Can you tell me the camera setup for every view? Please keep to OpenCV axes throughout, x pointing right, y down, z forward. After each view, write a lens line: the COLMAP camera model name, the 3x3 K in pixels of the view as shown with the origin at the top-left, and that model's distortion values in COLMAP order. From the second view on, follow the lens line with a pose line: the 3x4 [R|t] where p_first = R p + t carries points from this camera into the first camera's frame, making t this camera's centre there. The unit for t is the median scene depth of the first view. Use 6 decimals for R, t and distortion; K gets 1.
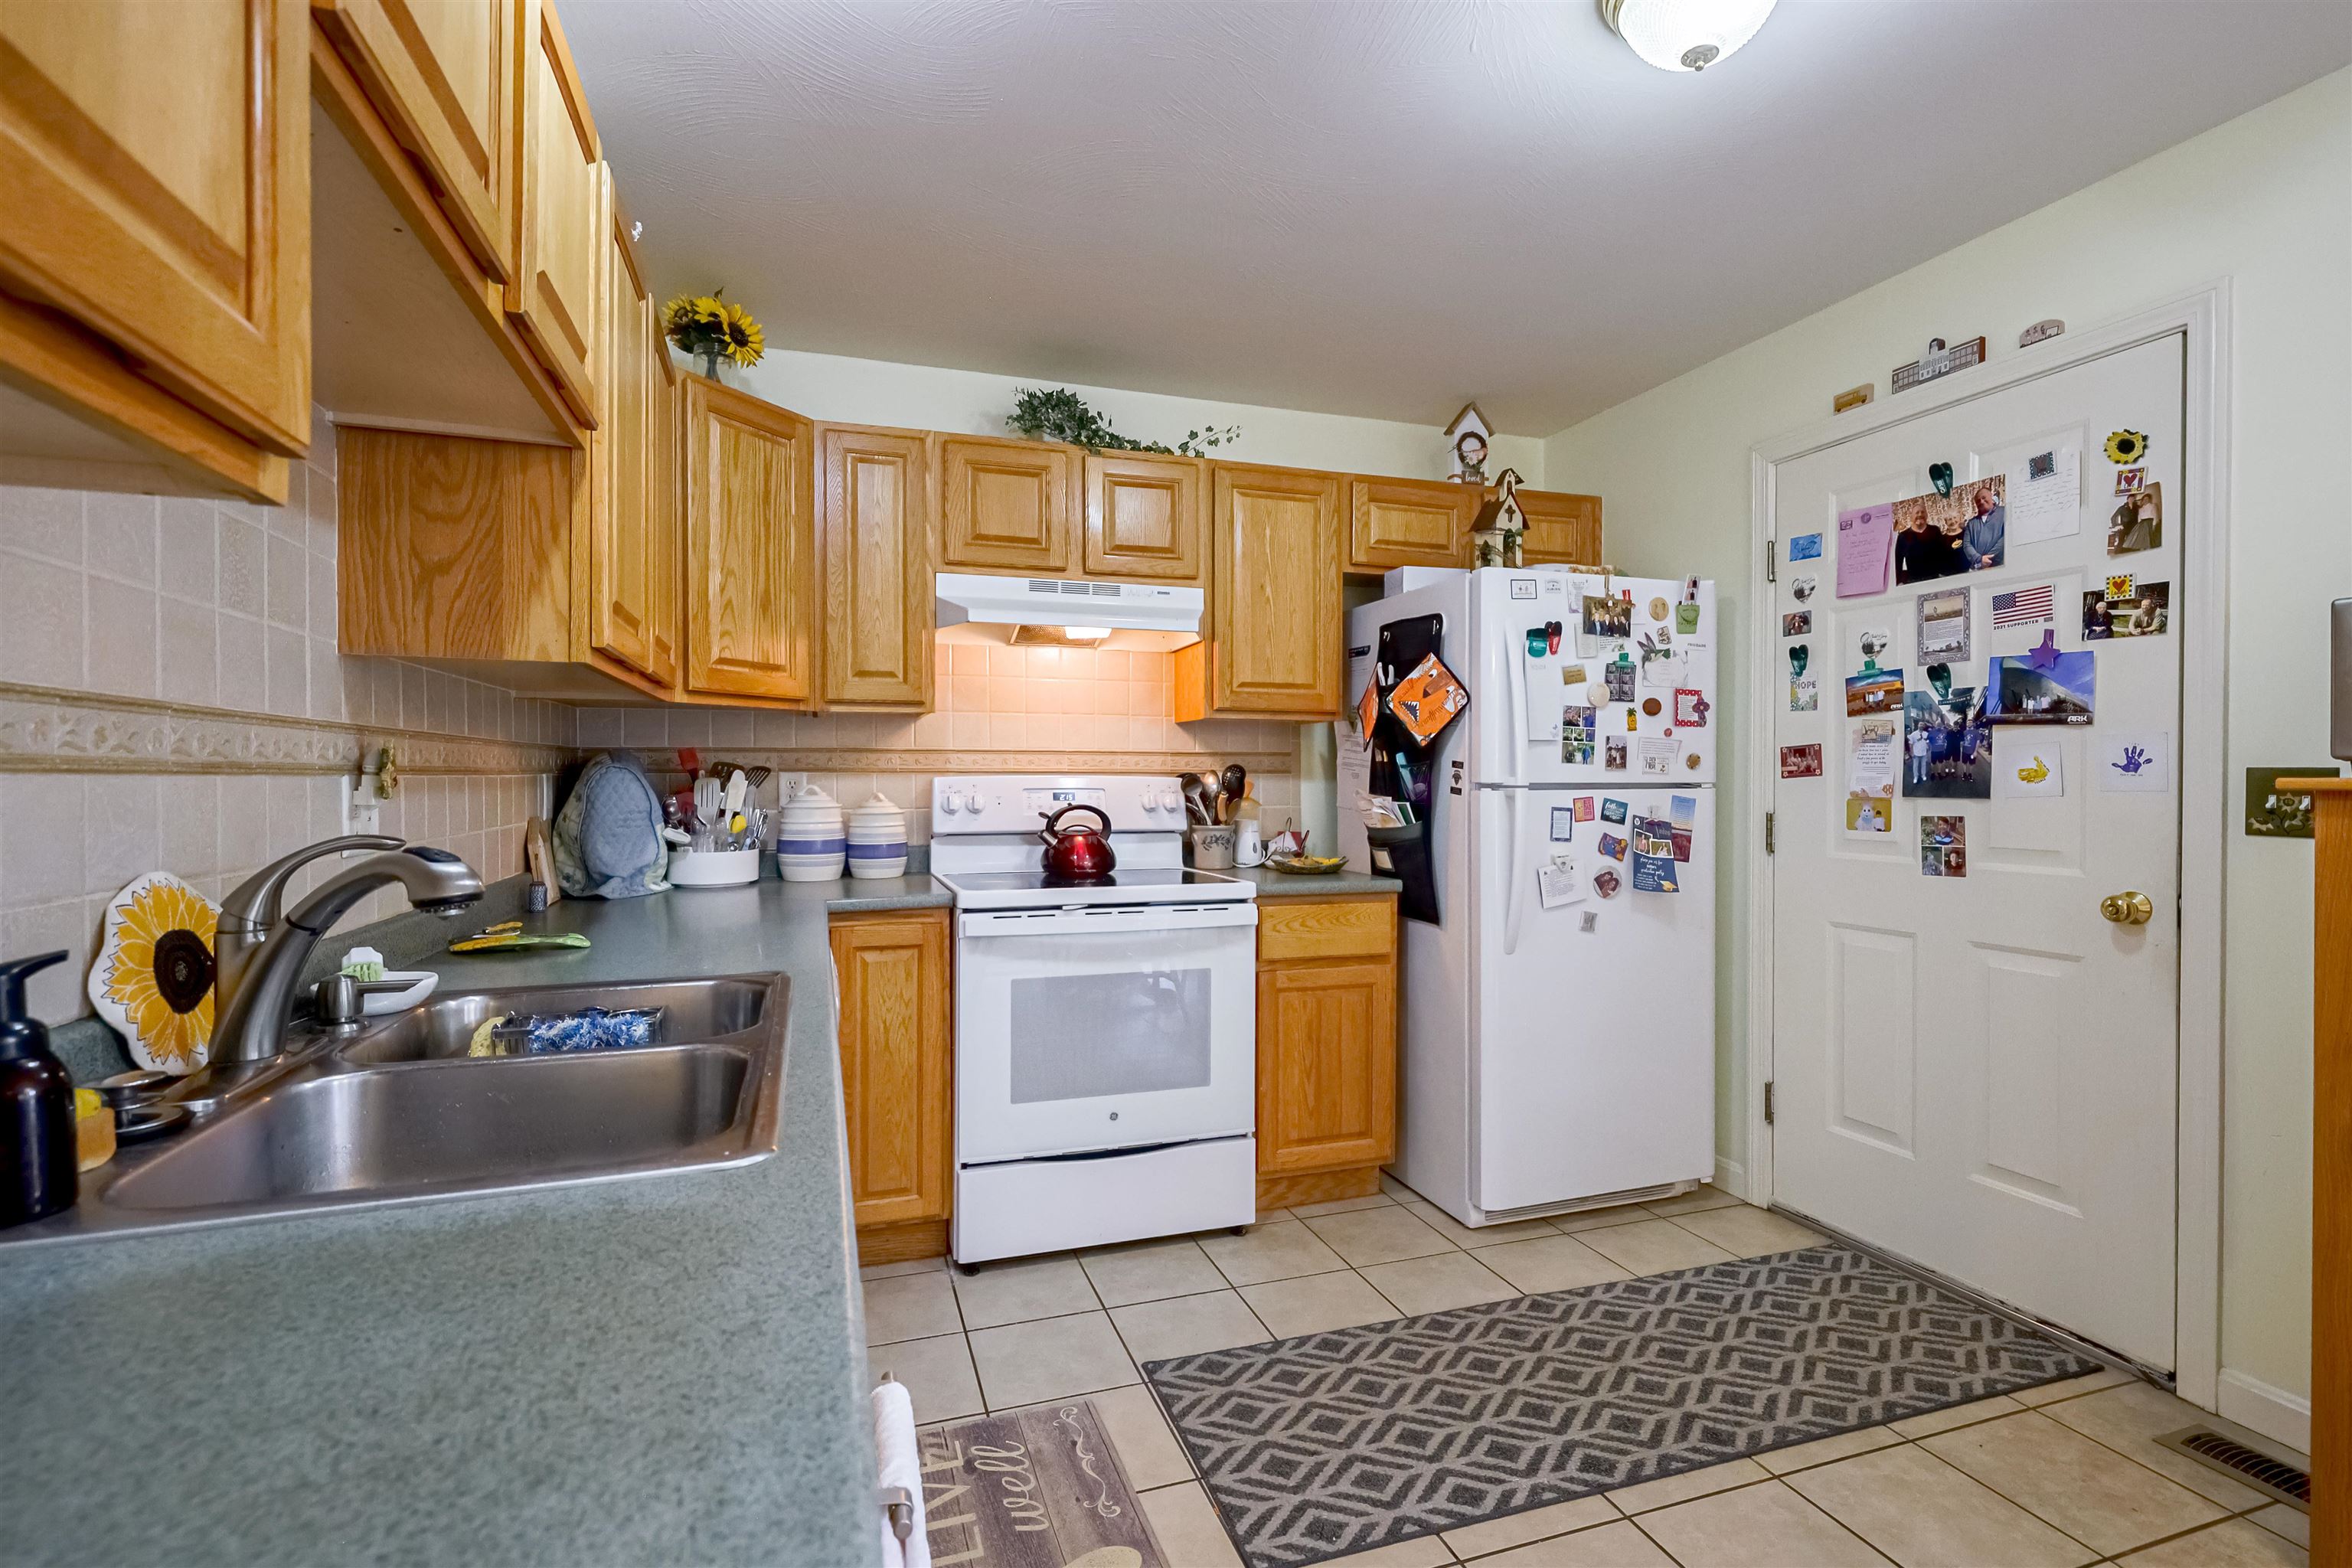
lens RADIAL K [[1074.0, 0, 1164.8], [0, 1074.0, 787.2], [0, 0, 1]] dist [-0.003524, -0.000205]
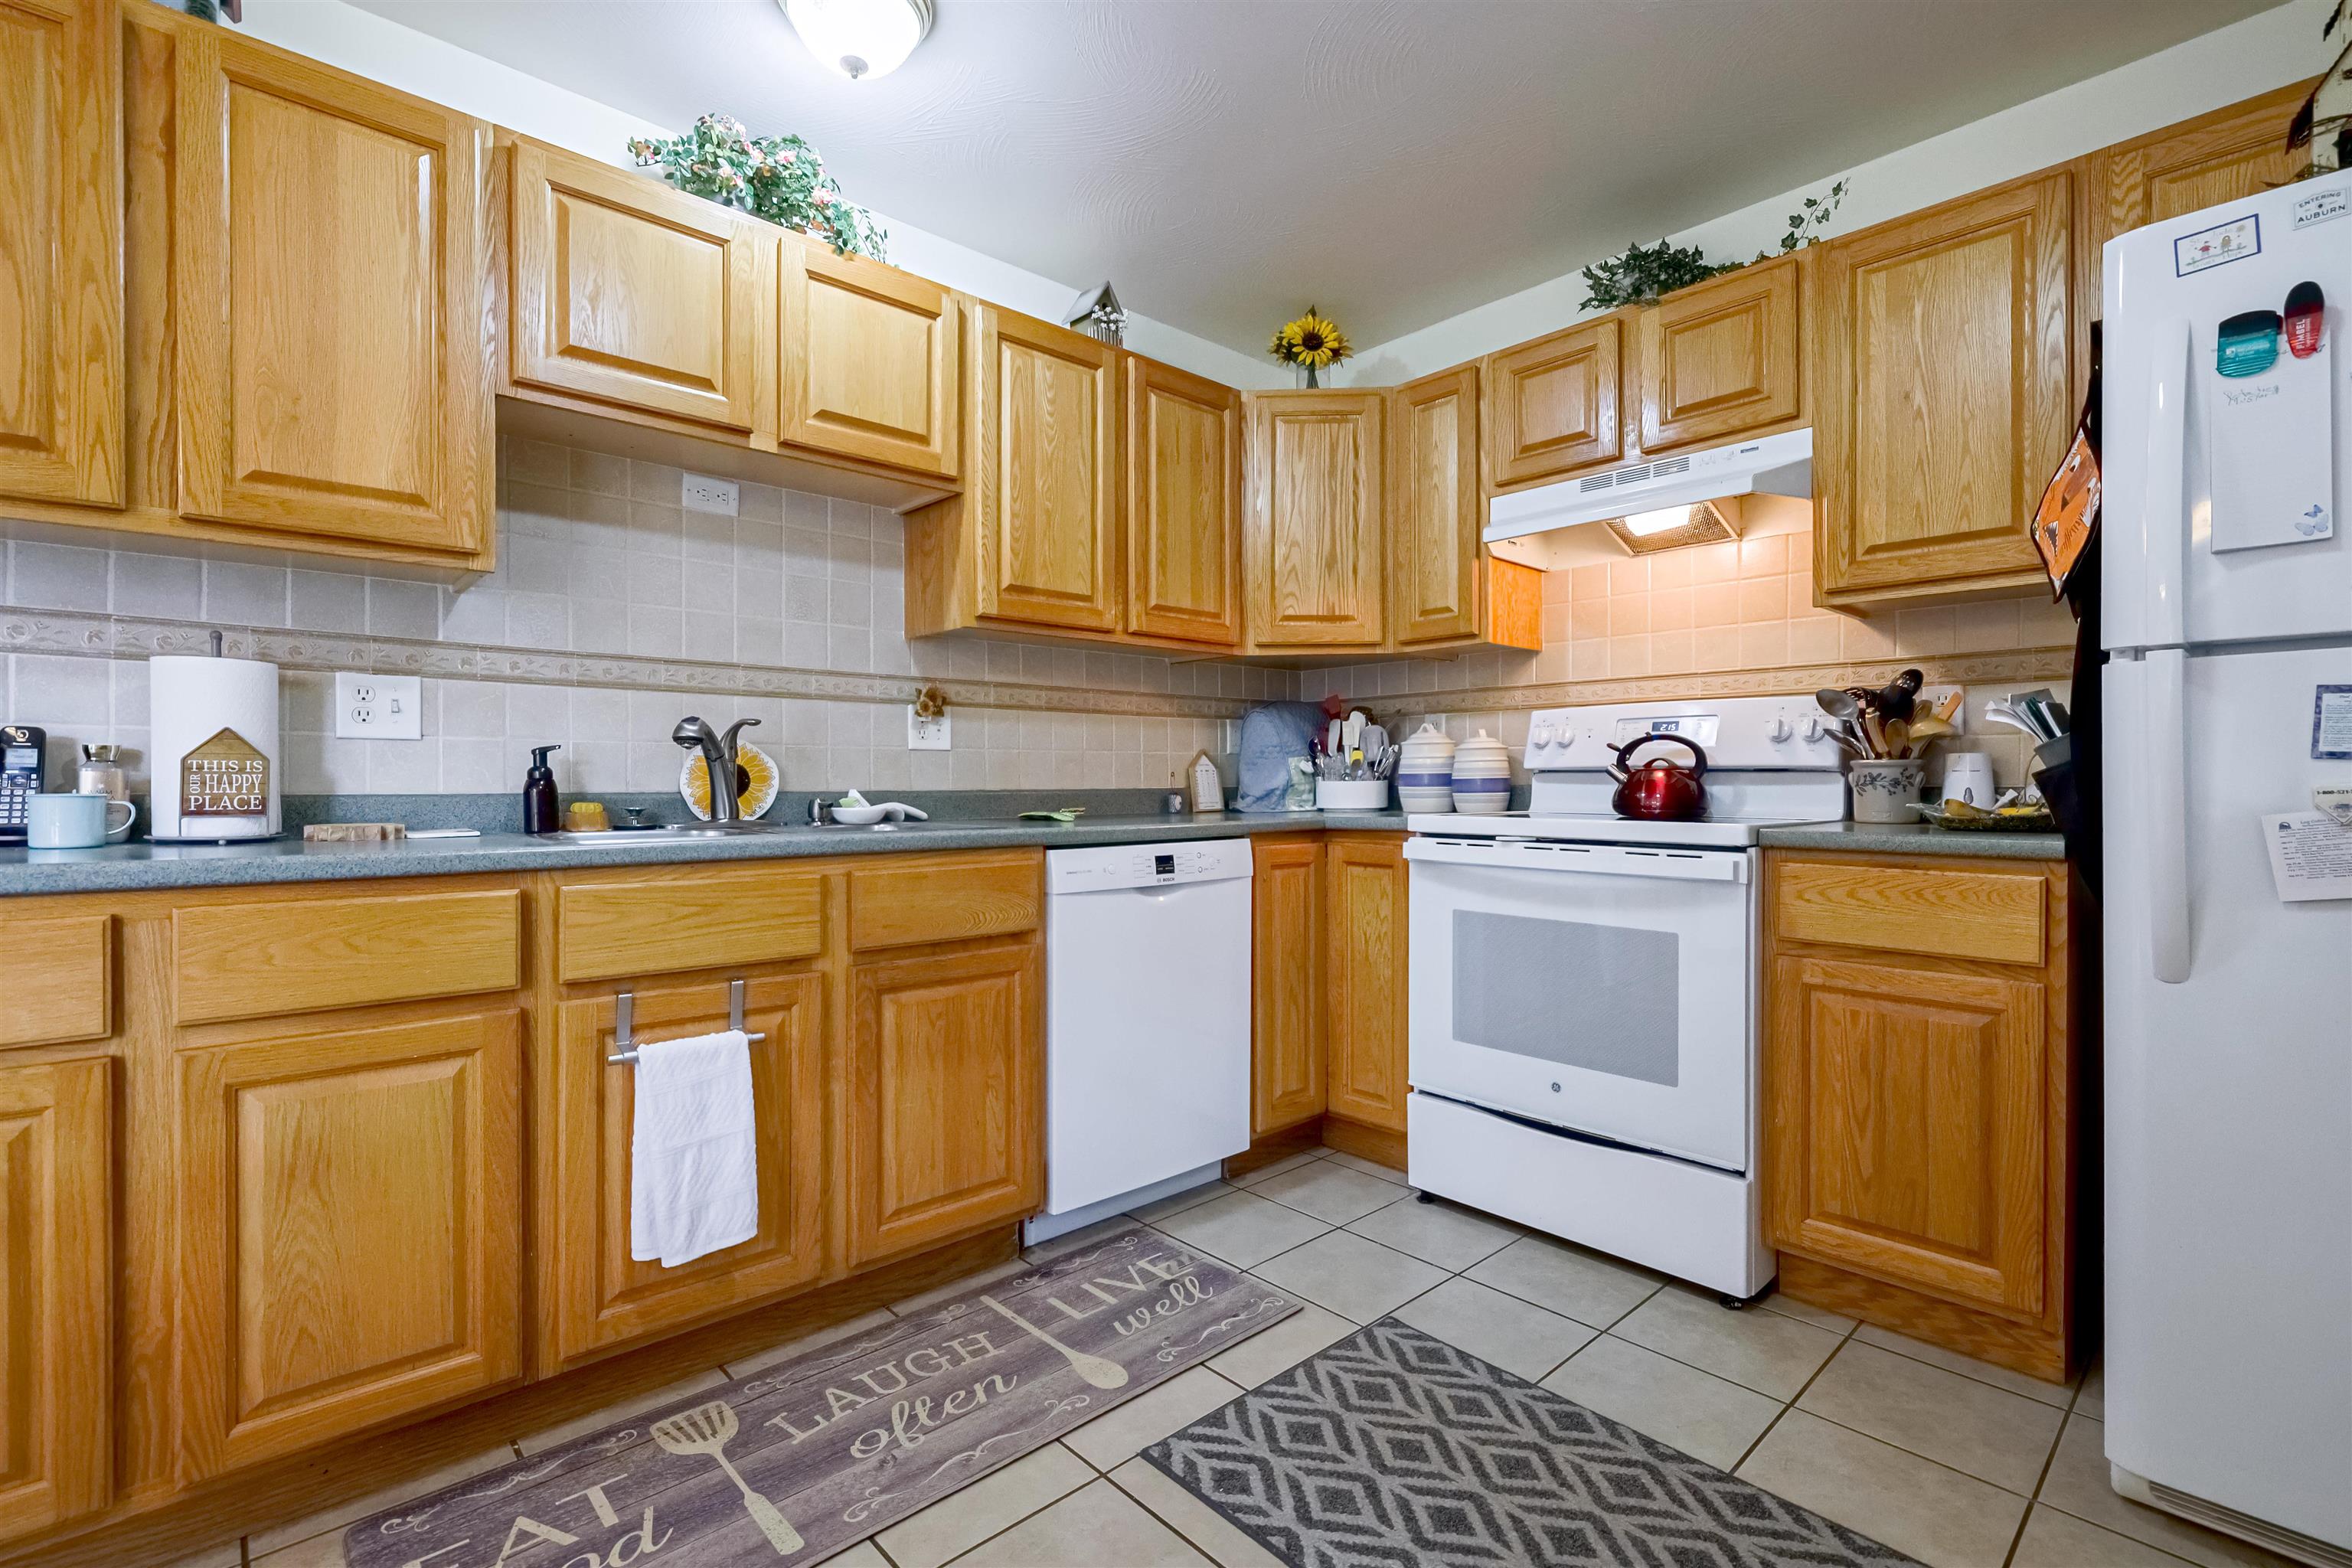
lens RADIAL K [[1045.9, 0, 1144.3], [0, 1045.9, 783.5], [0, 0, 1]] dist [-0.000076, 0.000401]
pose [[0.402714, 0.005279, -0.915311, 0.596752], [-0.008167, 0.999964, 0.002174, 0.067069], [0.915289, 0.006600, 0.402743, 0.371315]]
